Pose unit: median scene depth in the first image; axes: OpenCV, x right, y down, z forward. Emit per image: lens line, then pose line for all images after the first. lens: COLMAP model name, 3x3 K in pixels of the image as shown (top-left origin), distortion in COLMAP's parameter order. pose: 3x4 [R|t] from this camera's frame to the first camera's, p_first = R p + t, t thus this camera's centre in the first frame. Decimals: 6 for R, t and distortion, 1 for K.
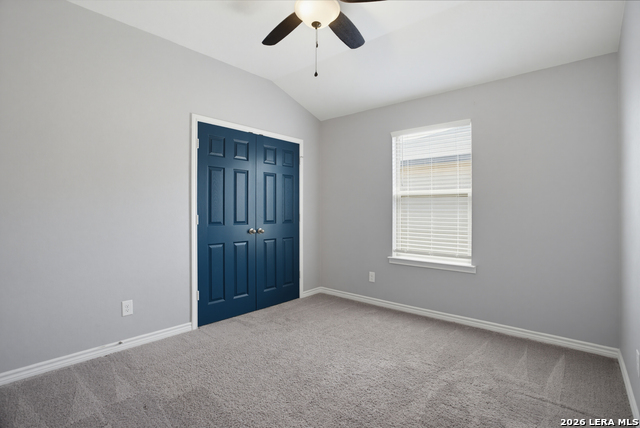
lens RADIAL K [[318.4, 0, 320.0], [0, 318.4, 214.0], [0, 0, 1]] dist [-0.059618, -0.000204]
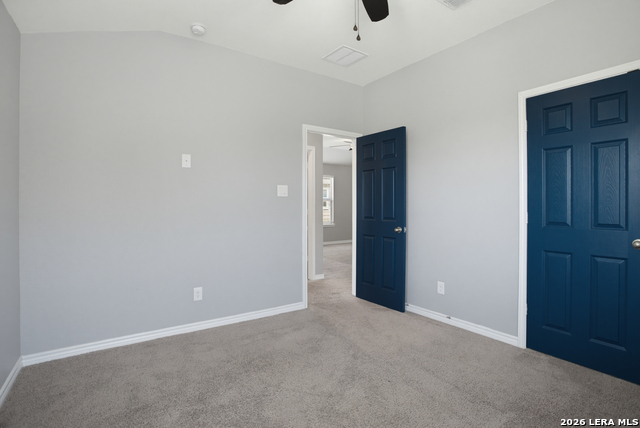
lens RADIAL K [[318.4, 0, 320.0], [0, 318.4, 214.0], [0, 0, 1]] dist [-0.059618, -0.000204]
pose [[-0.262064, 0.021248, -0.964817, 0.538188], [-0.006116, 0.999701, 0.023678, -0.007517], [0.965031, 0.012106, -0.261856, 0.689026]]
